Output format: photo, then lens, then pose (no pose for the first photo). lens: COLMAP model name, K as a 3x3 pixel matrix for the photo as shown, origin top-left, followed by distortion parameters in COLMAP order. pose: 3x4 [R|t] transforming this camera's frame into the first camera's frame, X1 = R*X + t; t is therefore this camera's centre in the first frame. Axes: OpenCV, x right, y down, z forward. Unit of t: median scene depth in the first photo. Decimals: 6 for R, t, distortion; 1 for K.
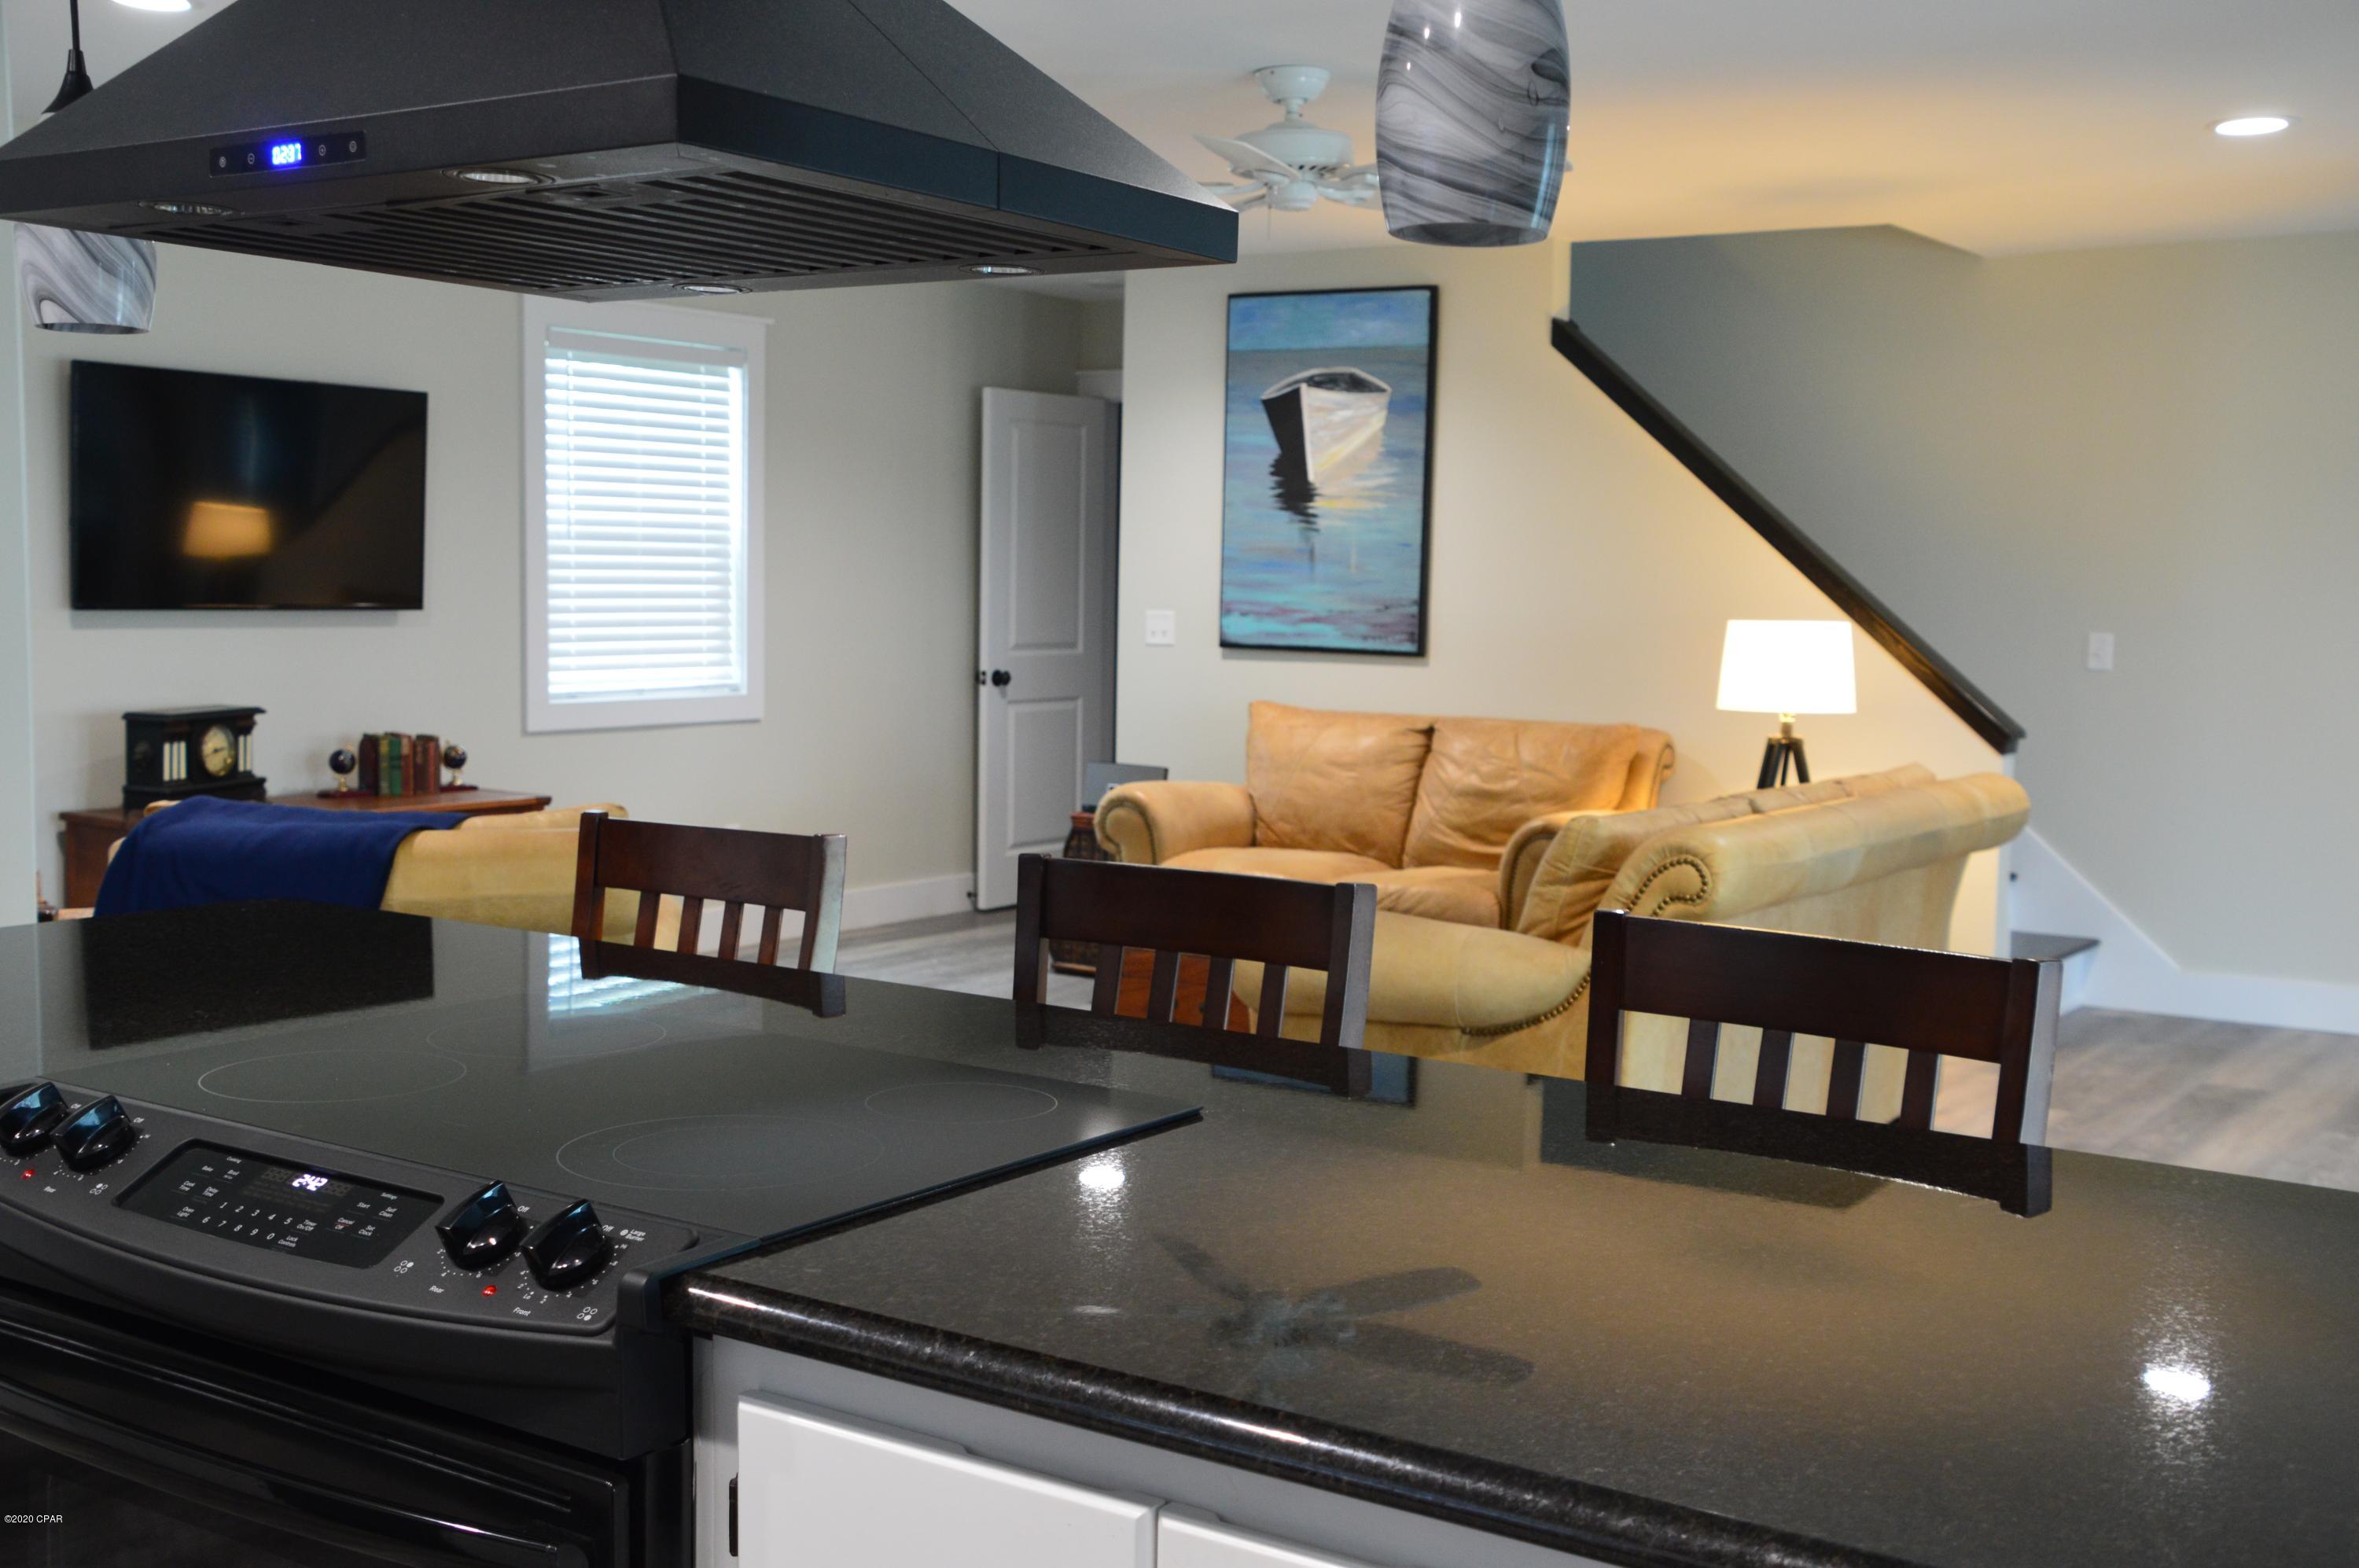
lens RADIAL K [[2506.2, 0, 1170.7], [0, 2506.2, 806.2], [0, 0, 1]] dist [-0.018539, 0.223500]
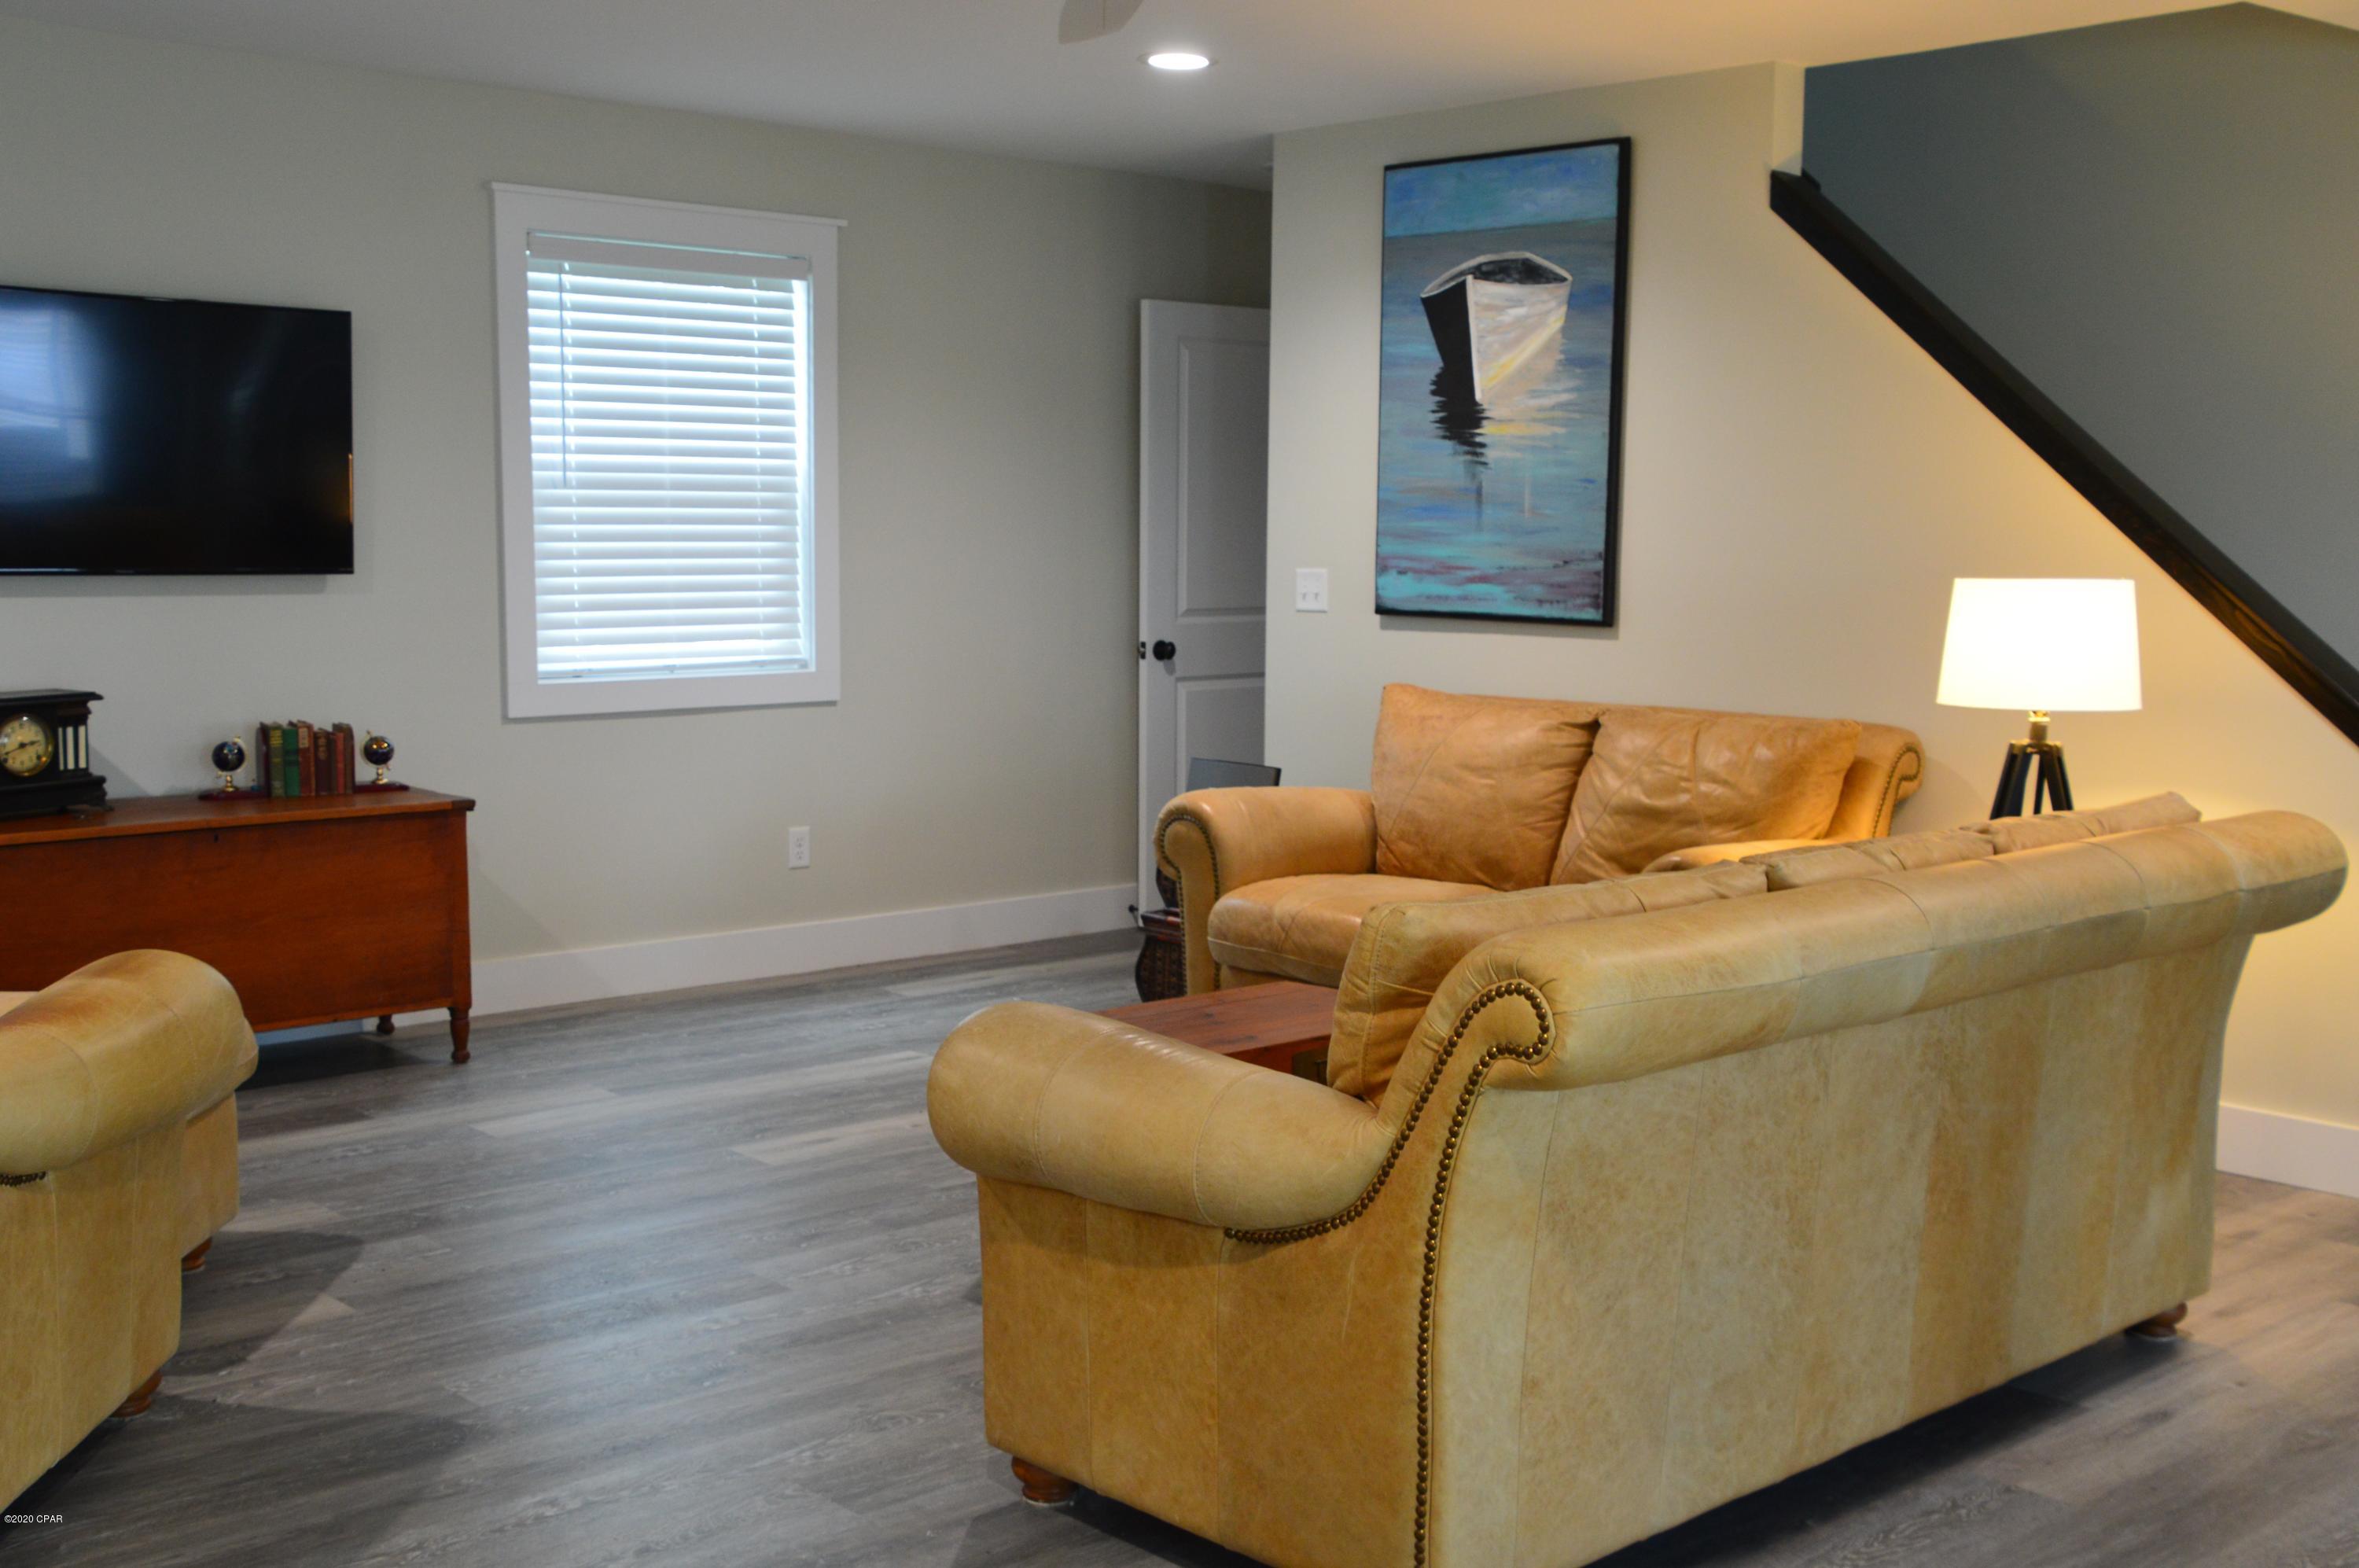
lens RADIAL K [[2506.2, 0, 1170.7], [0, 2506.2, 806.2], [0, 0, 1]] dist [-0.018539, 0.223500]
pose [[0.974357, 0.014830, -0.224520, 0.144590], [-0.010921, 0.999767, 0.018644, -0.017790], [0.224744, -0.015714, 0.974291, 0.225134]]
